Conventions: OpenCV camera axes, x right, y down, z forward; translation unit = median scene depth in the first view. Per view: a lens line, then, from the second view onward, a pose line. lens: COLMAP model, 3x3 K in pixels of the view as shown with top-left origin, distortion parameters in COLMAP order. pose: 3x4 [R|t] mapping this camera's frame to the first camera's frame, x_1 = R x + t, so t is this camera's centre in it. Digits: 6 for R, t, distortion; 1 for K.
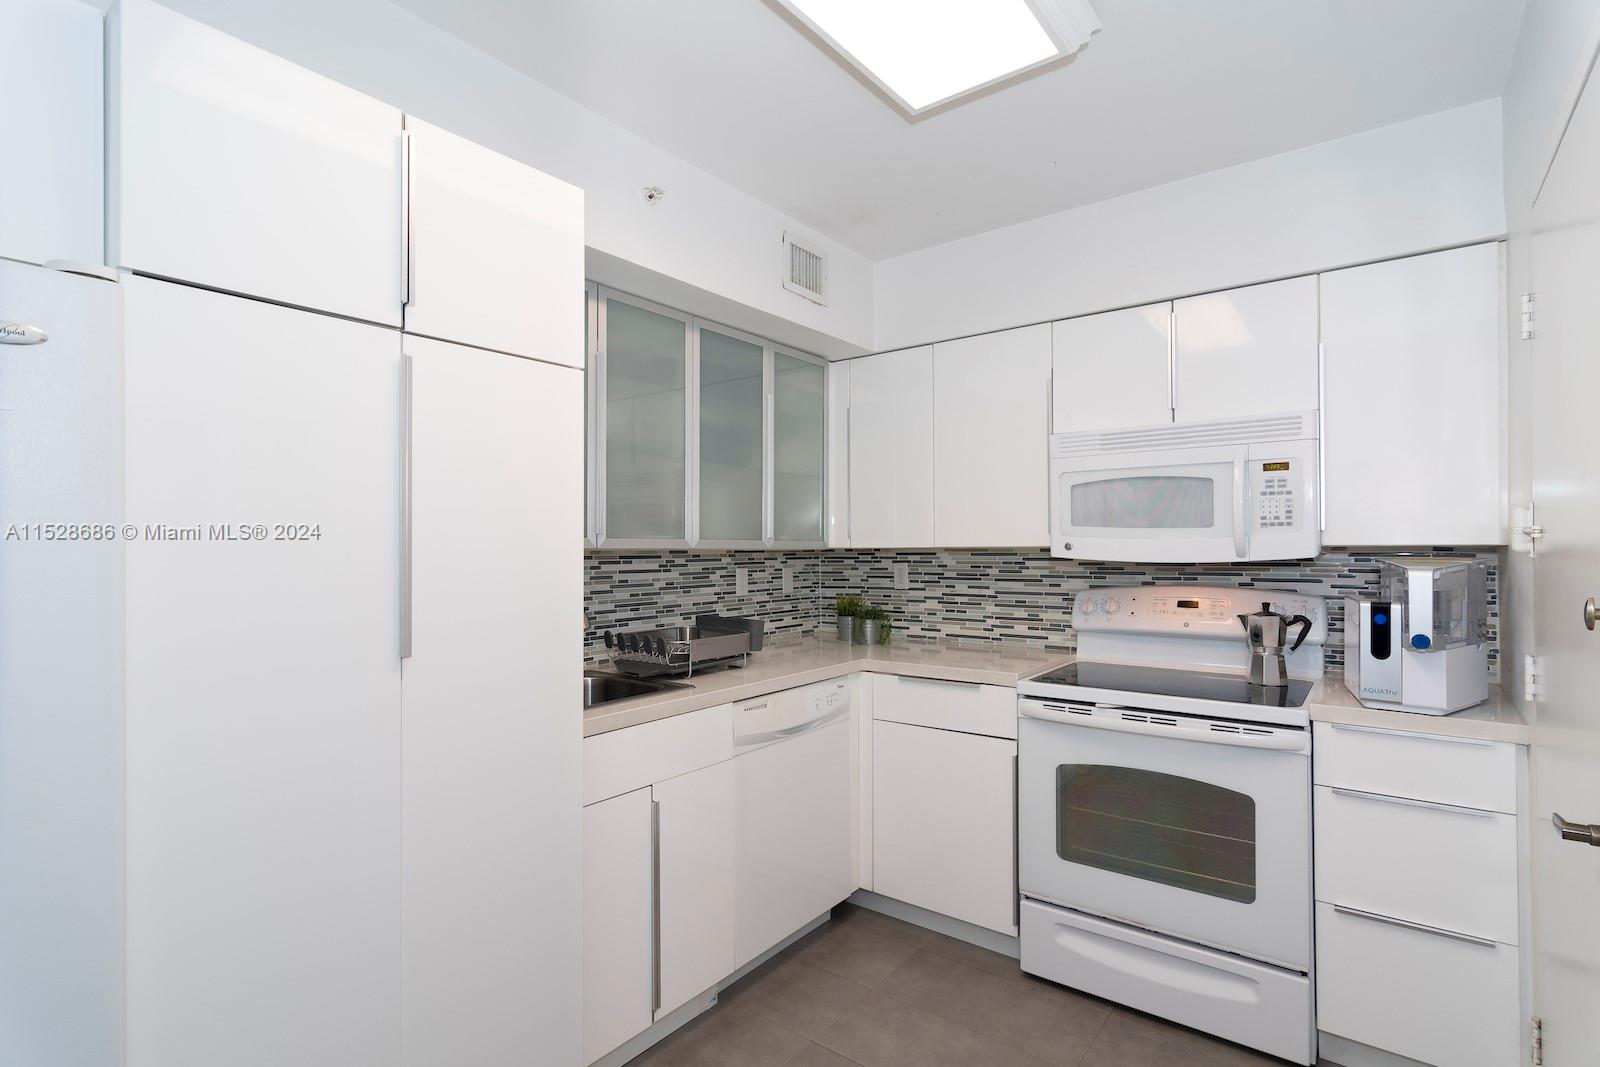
lens RADIAL K [[766.9, 0, 813.3], [0, 766.9, 548.6], [0, 0, 1]] dist [-0.001822, 0.000820]
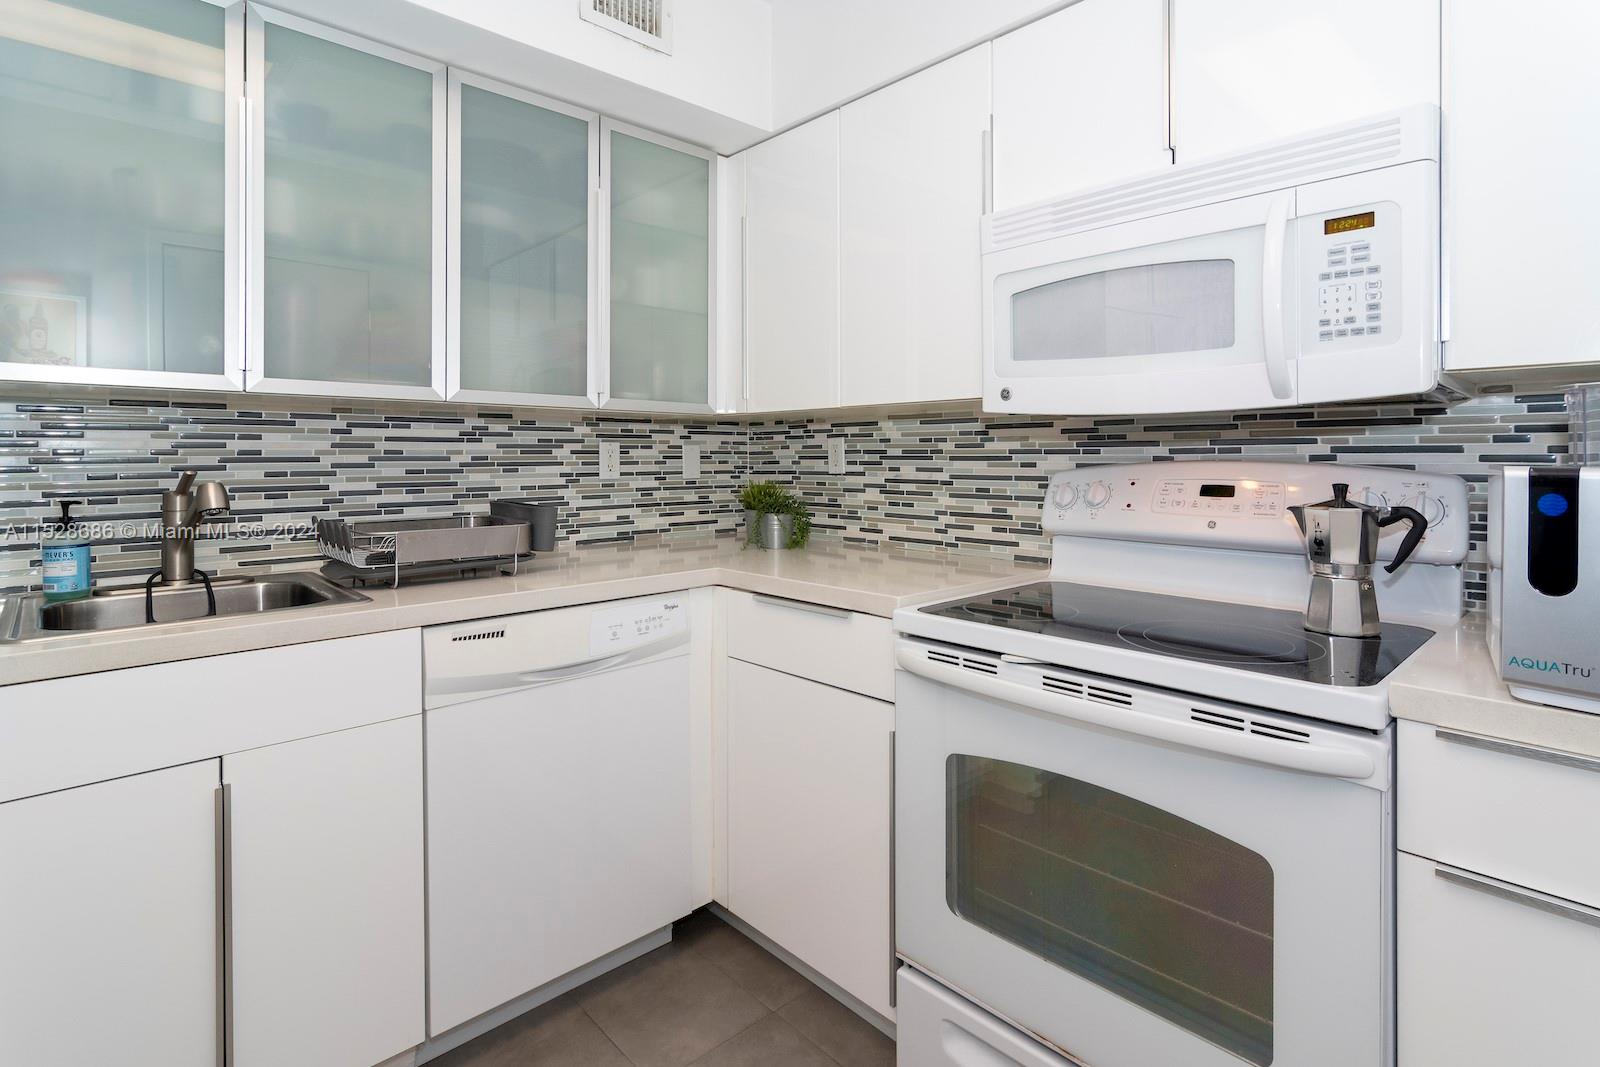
lens RADIAL K [[807.3, 0, 793.0], [0, 807.3, 458.9], [0, 0, 1]] dist [-0.001729, 0.000646]
pose [[0.985651, 0.005040, -0.168722, 0.274337], [-0.003781, 0.999963, 0.007783, 0.044873], [0.168755, -0.007033, 0.985633, 0.331174]]
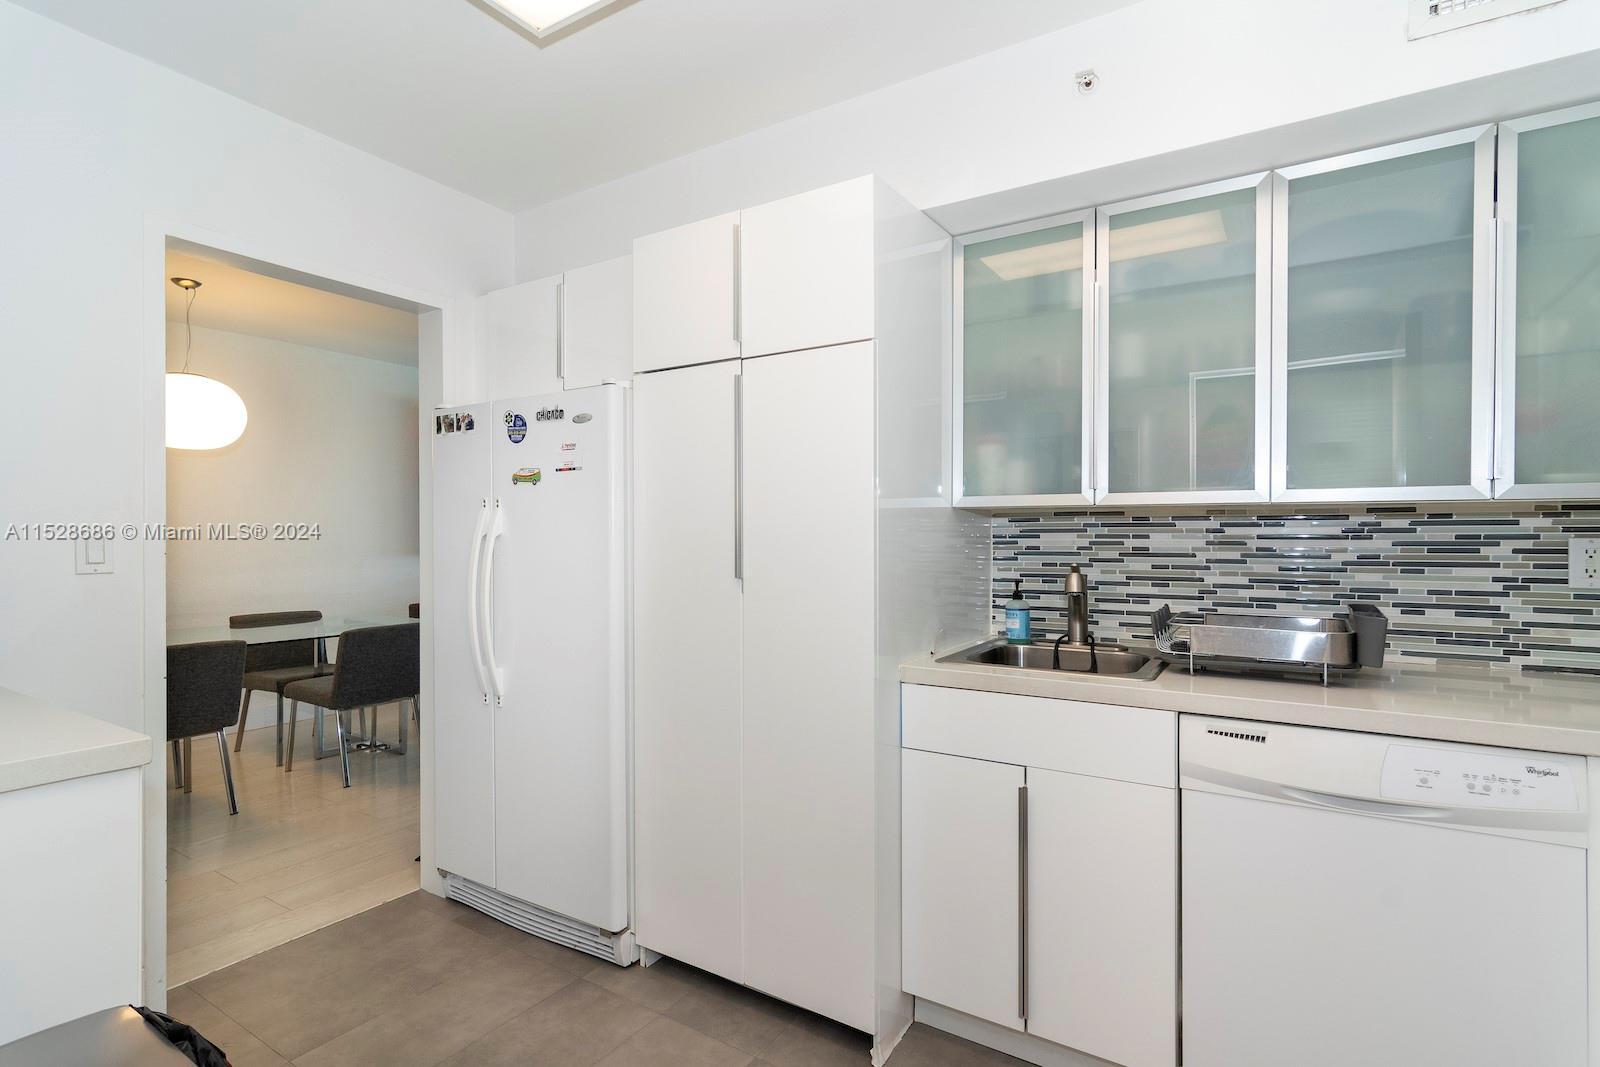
lens RADIAL K [[766.9, 0, 814.2], [0, 766.9, 538.1], [0, 0, 1]] dist [-0.001822, 0.000820]
pose [[0.110604, 0.011197, -0.993801, 0.494527], [0.001602, 0.999933, 0.011444, 0.023585], [0.993863, -0.002858, 0.110579, 0.503008]]
